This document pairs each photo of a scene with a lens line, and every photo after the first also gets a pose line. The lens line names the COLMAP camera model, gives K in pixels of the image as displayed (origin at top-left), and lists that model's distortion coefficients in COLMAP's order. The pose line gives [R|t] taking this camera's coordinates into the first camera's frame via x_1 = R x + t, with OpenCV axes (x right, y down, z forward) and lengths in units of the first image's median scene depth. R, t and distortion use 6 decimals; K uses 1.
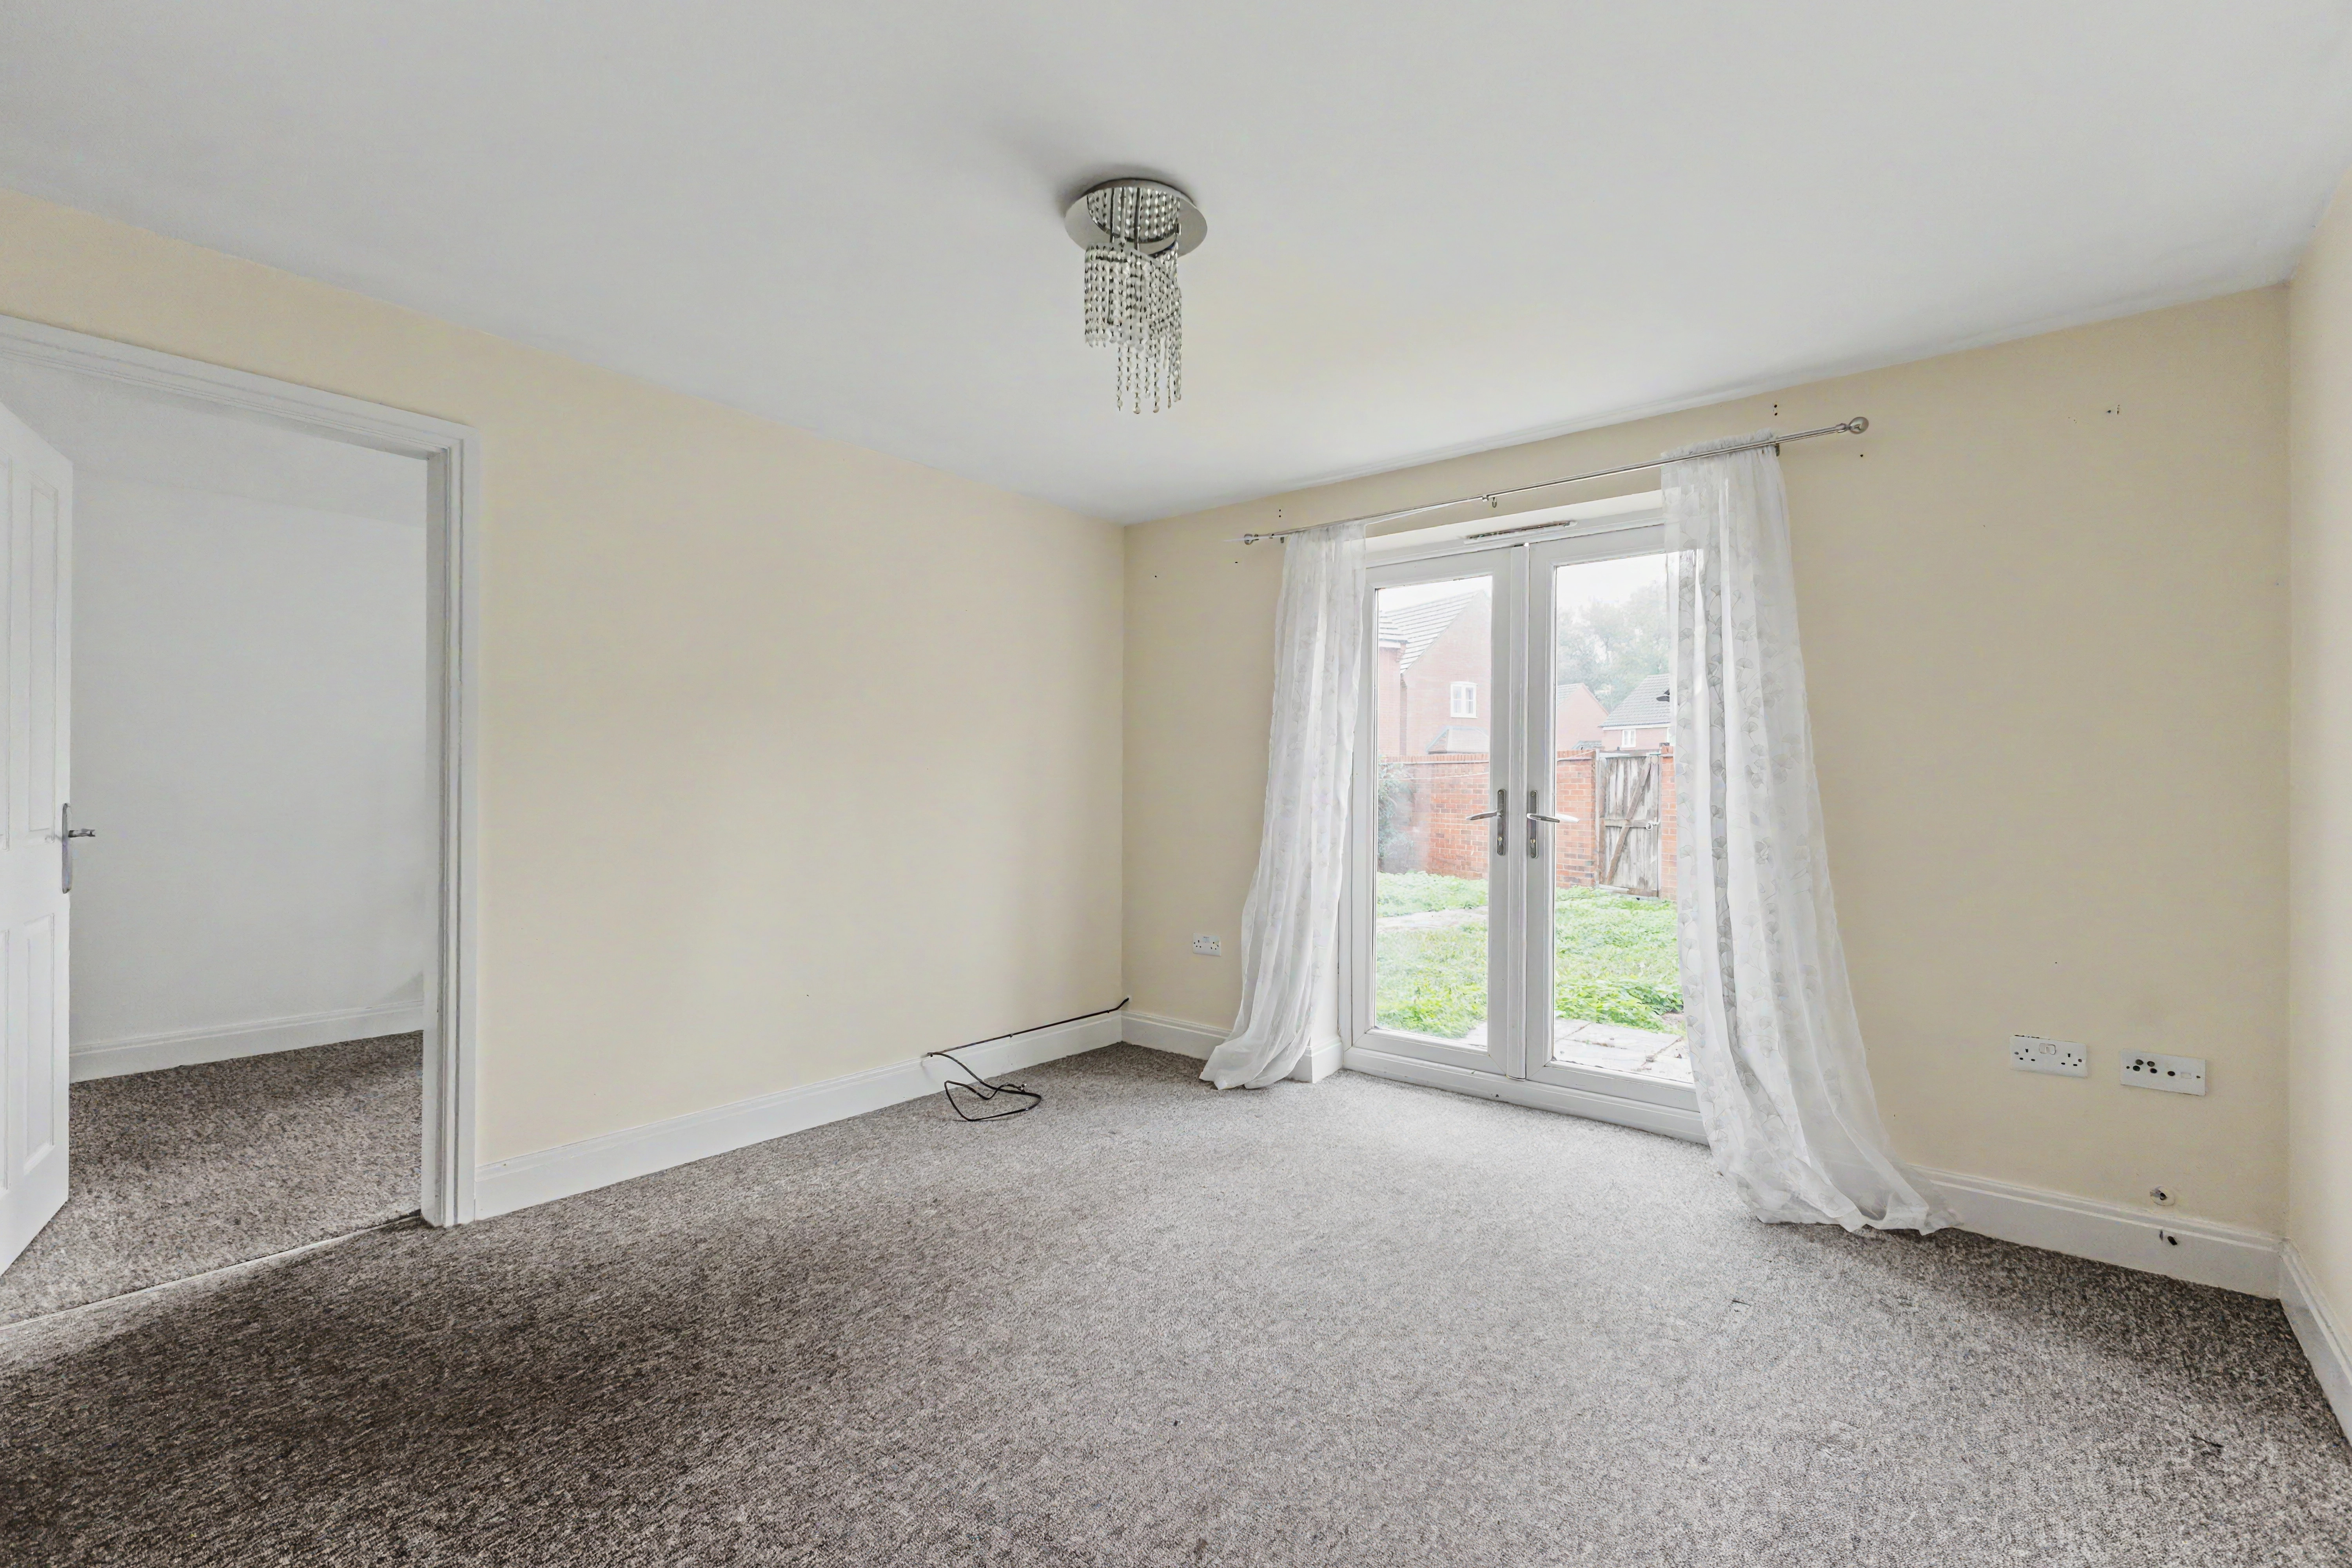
lens RADIAL K [[1024.1, 0, 1177.7], [0, 1024.1, 773.9], [0, 0, 1]] dist [0.006982, -0.000349]
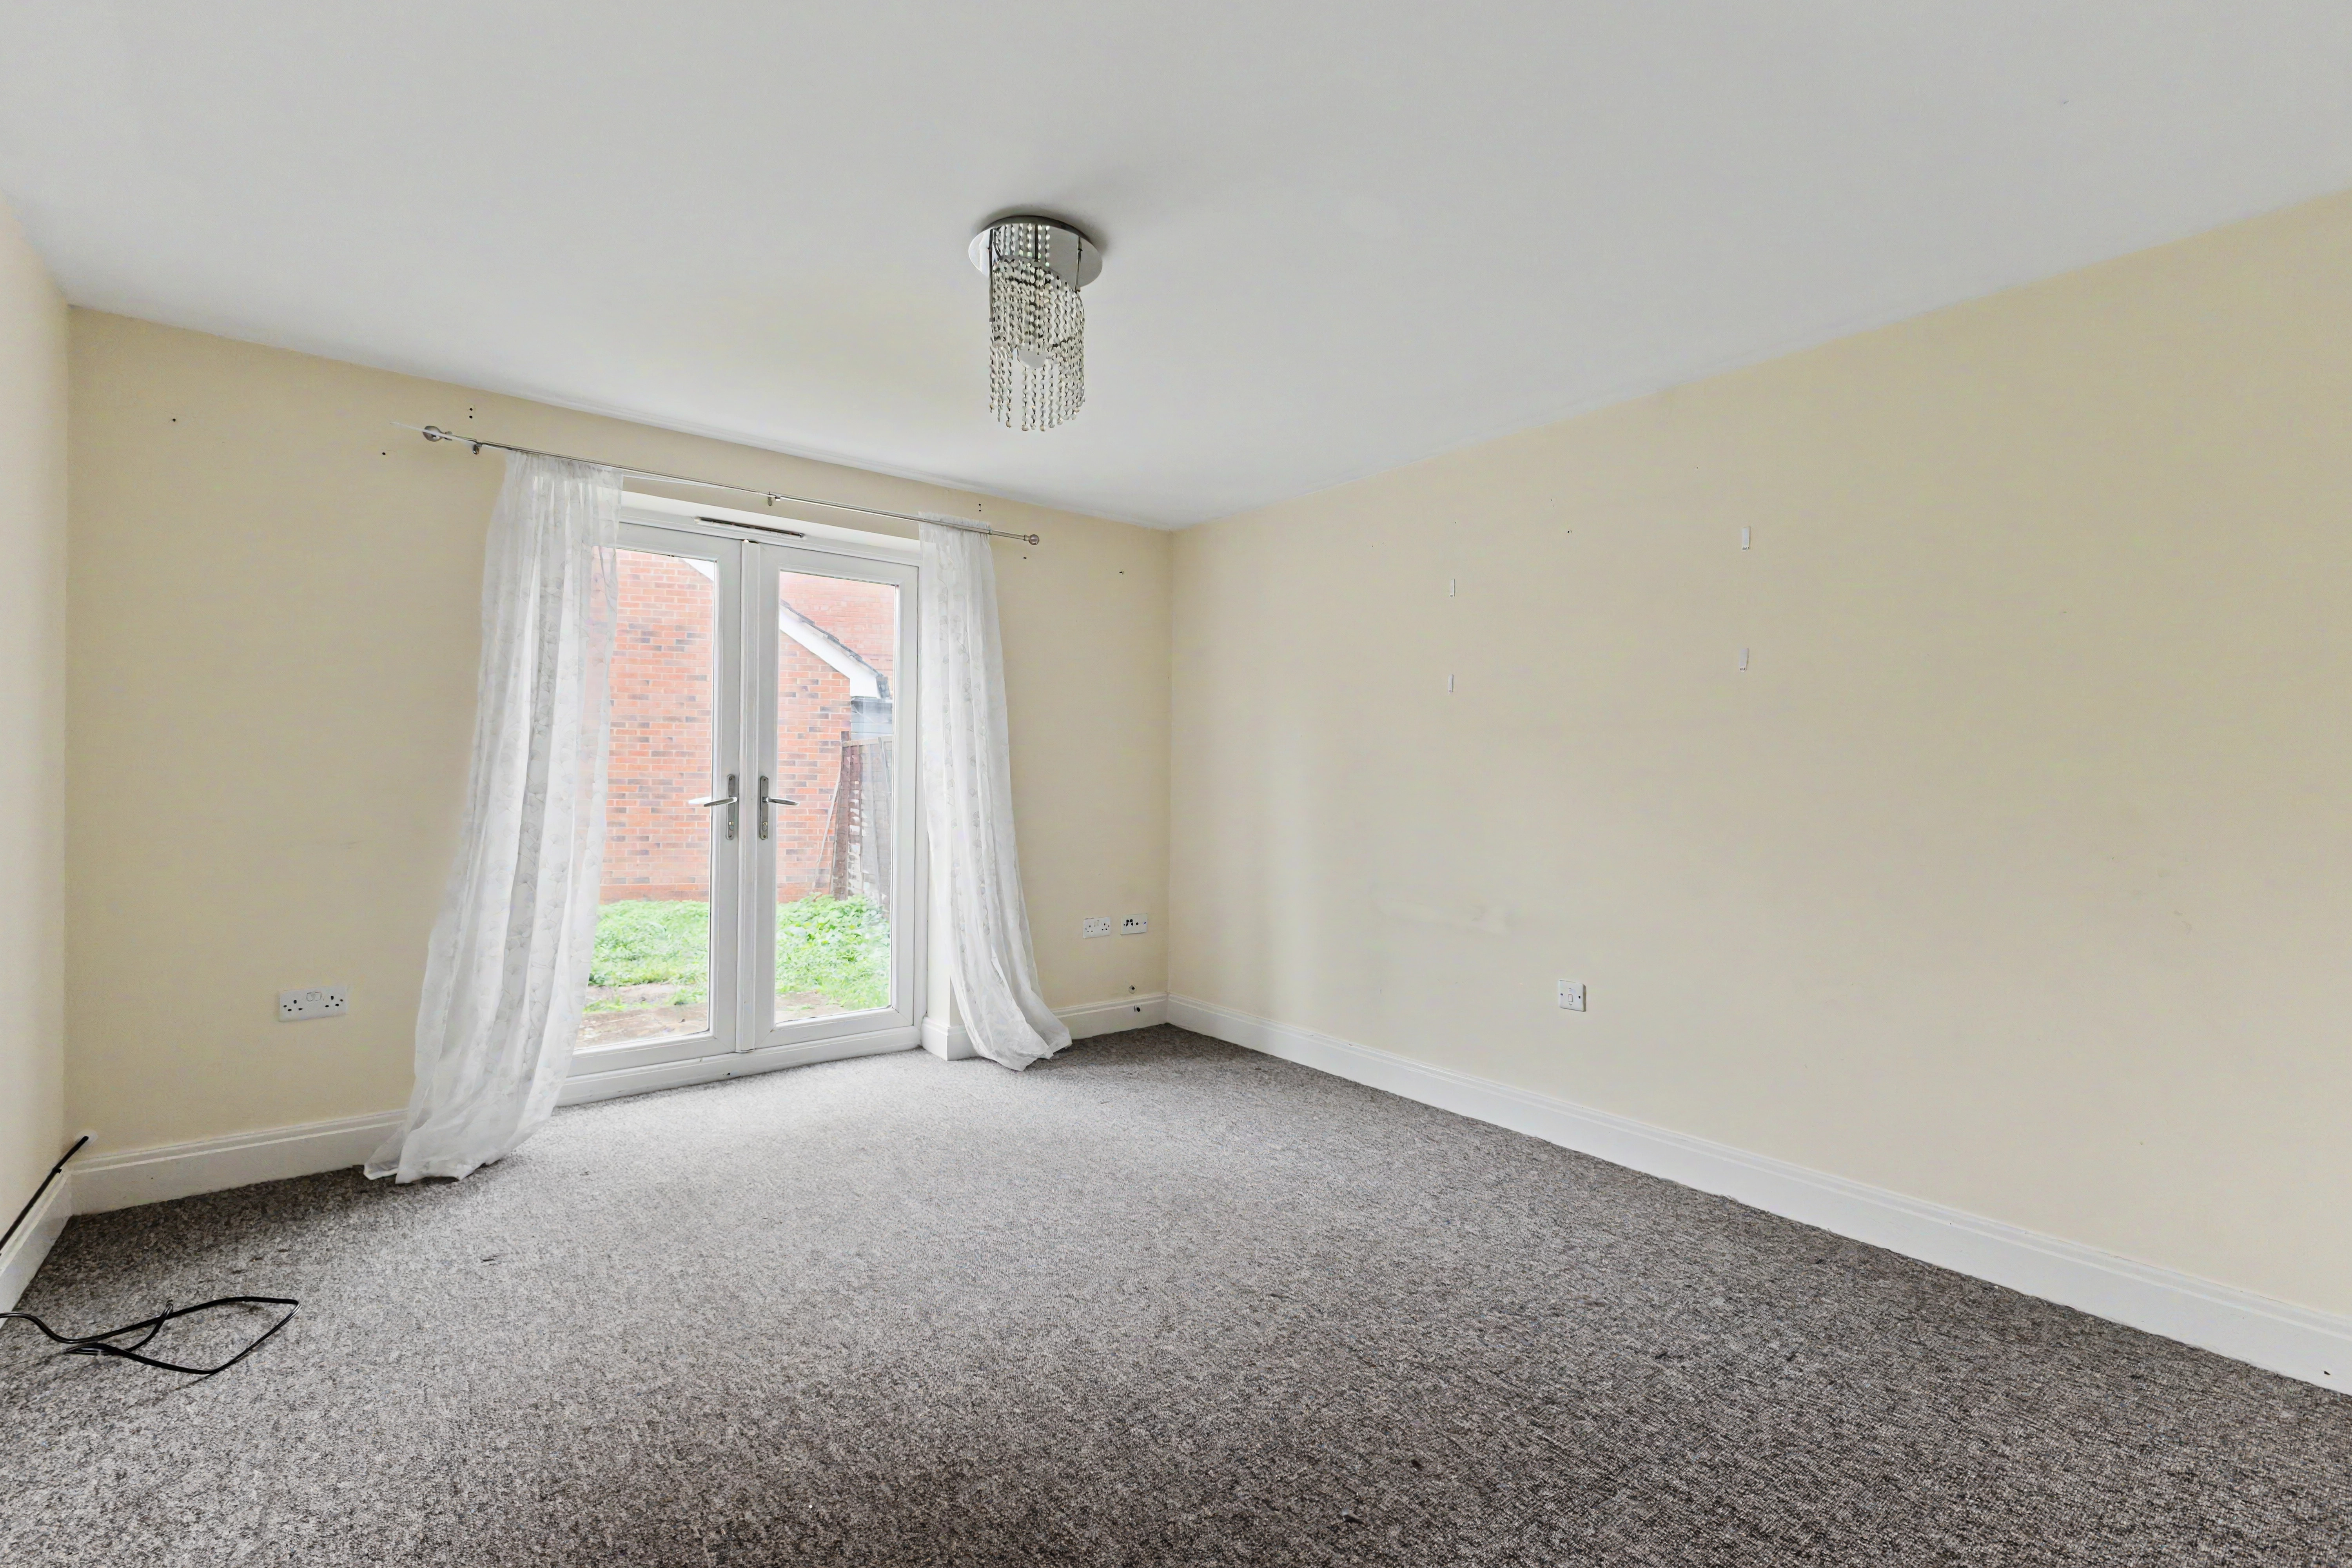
lens RADIAL K [[1024.1, 0, 1177.7], [0, 1024.1, 773.9], [0, 0, 1]] dist [0.006982, -0.000349]
pose [[0.207908, 0.001450, 0.978147, -0.636949], [-0.020857, 0.999778, 0.002951, 0.001628], [-0.977926, -0.021014, 0.207892, 0.376663]]
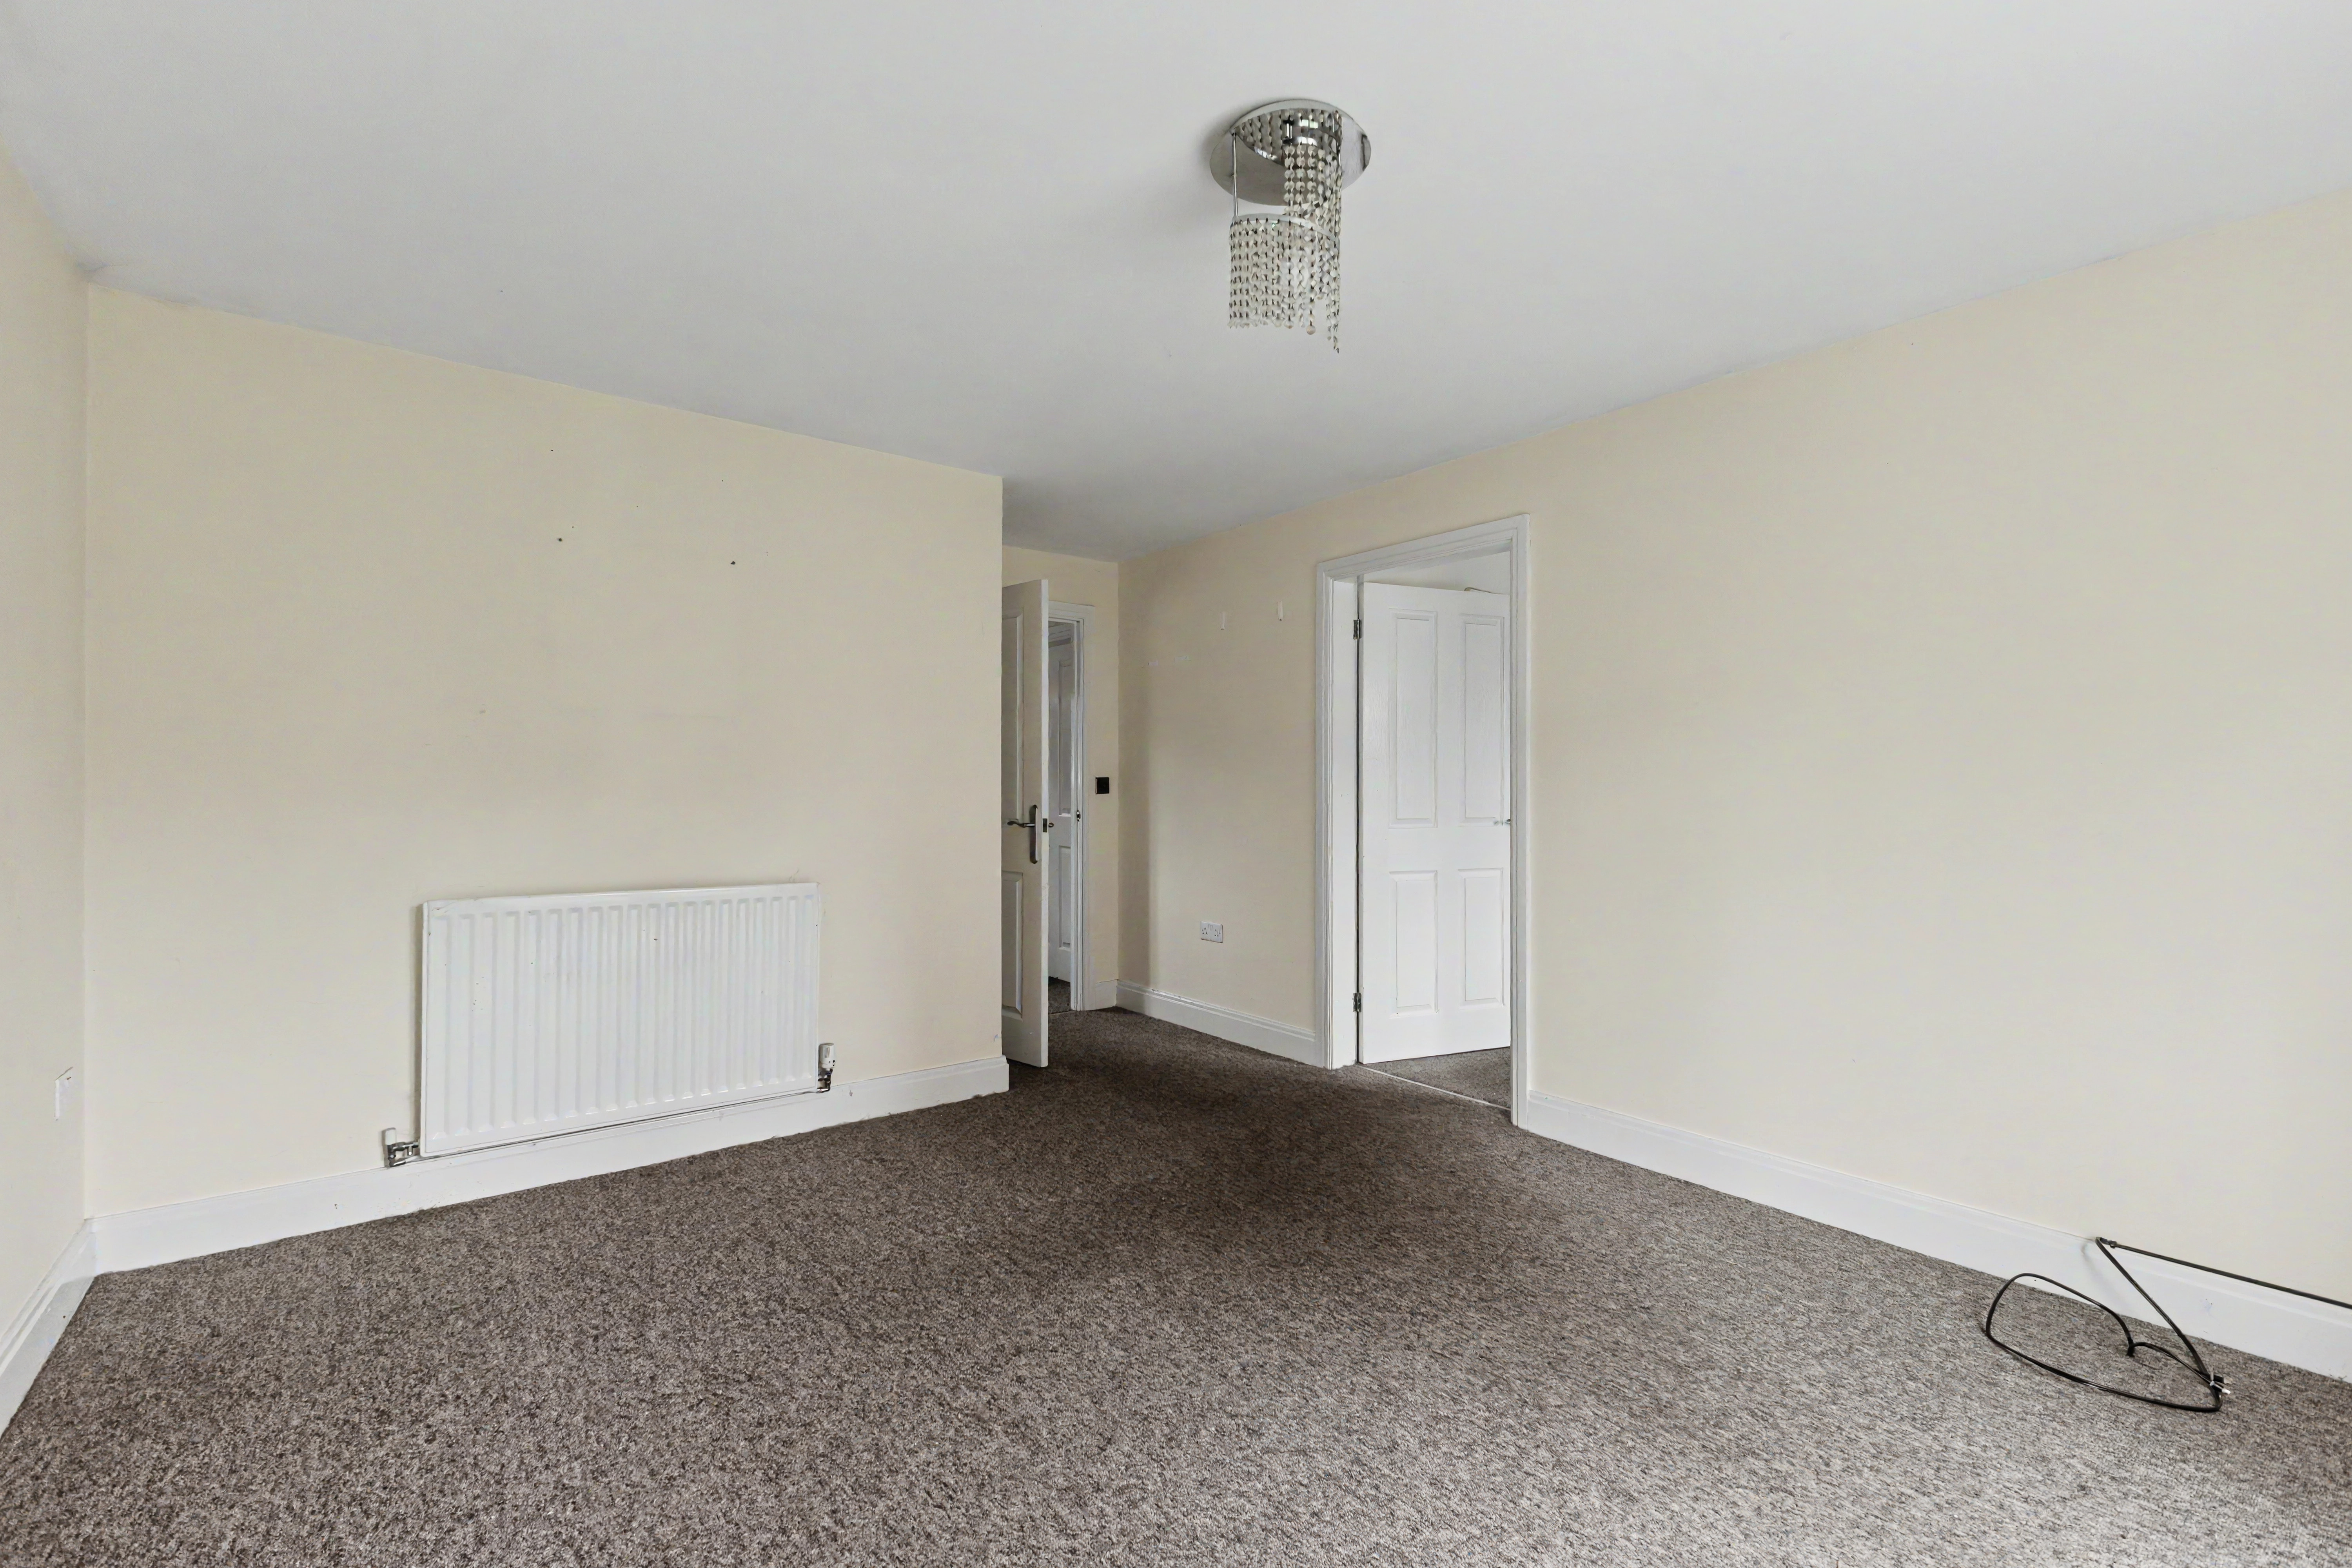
lens RADIAL K [[1029.2, 0, 1176.0], [0, 1029.2, 784.0], [0, 0, 1]] dist [0.003392, -0.000037]
pose [[-0.231384, -0.006500, -0.972841, 0.507176], [0.006768, 0.999943, -0.008291, 0.009586], [0.972839, -0.008503, -0.231327, 0.668220]]
